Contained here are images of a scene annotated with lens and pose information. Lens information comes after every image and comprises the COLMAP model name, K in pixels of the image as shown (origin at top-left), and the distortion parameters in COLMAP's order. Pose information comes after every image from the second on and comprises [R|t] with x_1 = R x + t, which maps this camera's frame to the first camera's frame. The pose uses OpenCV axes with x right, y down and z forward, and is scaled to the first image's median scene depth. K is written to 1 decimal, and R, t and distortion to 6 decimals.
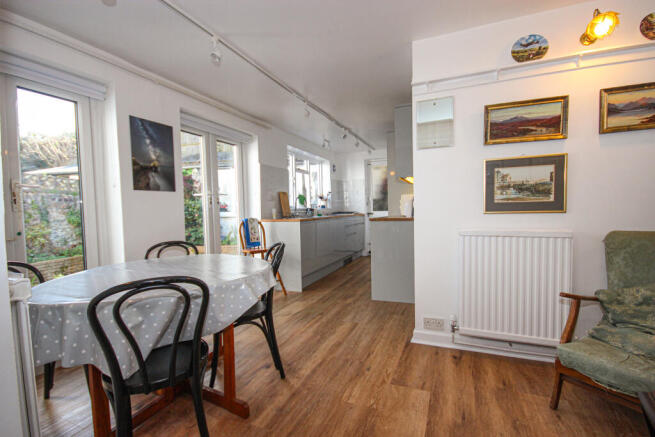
lens RADIAL K [[300.7, 0, 330.5], [0, 300.7, 219.2], [0, 0, 1]] dist [-0.001439, -0.005023]
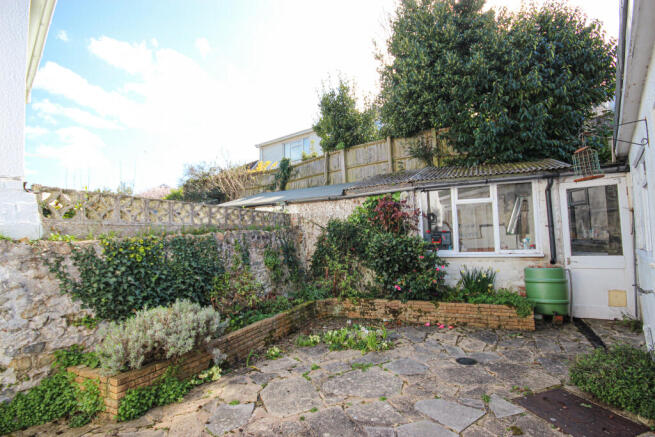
lens RADIAL K [[300.7, 0, 329.2], [0, 300.7, 222.9], [0, 0, 1]] dist [-0.001439, -0.005023]
pose [[0.933991, -0.022587, -0.356583, -1.181659], [0.000204, 0.998033, -0.062685, -0.145351], [0.357297, 0.058475, 0.932158, 0.823127]]
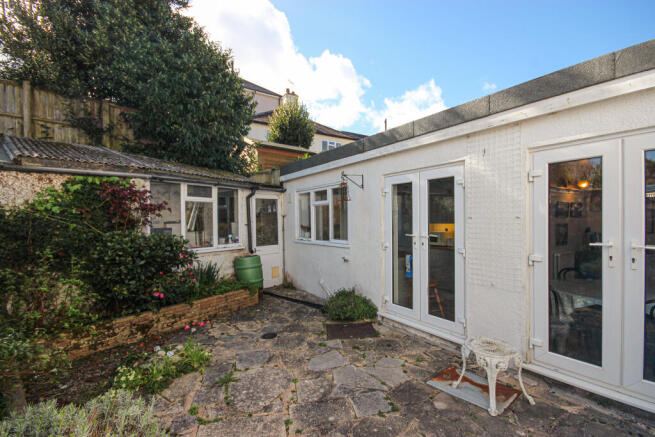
lens RADIAL K [[300.7, 0, 332.4], [0, 300.7, 222.9], [0, 0, 1]] dist [-0.001439, -0.005023]
pose [[0.547659, 0.012038, 0.836615, -2.407254], [0.023704, 0.999272, -0.029895, -0.172186], [-0.836366, 0.036204, 0.546975, 1.158002]]
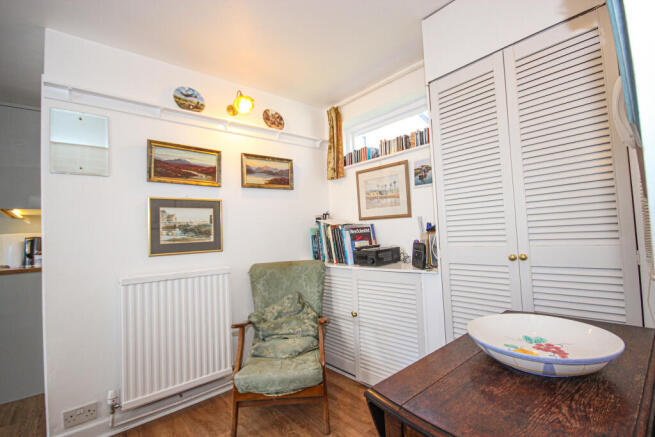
lens RADIAL K [[300.7, 0, 328.4], [0, 300.7, 219.9], [0, 0, 1]] dist [-0.001439, -0.005023]
pose [[0.440836, 0.044916, 0.896463, -0.058023], [0.070427, 0.993937, -0.084432, -0.014169], [-0.894821, 0.100356, 0.435000, 0.121430]]
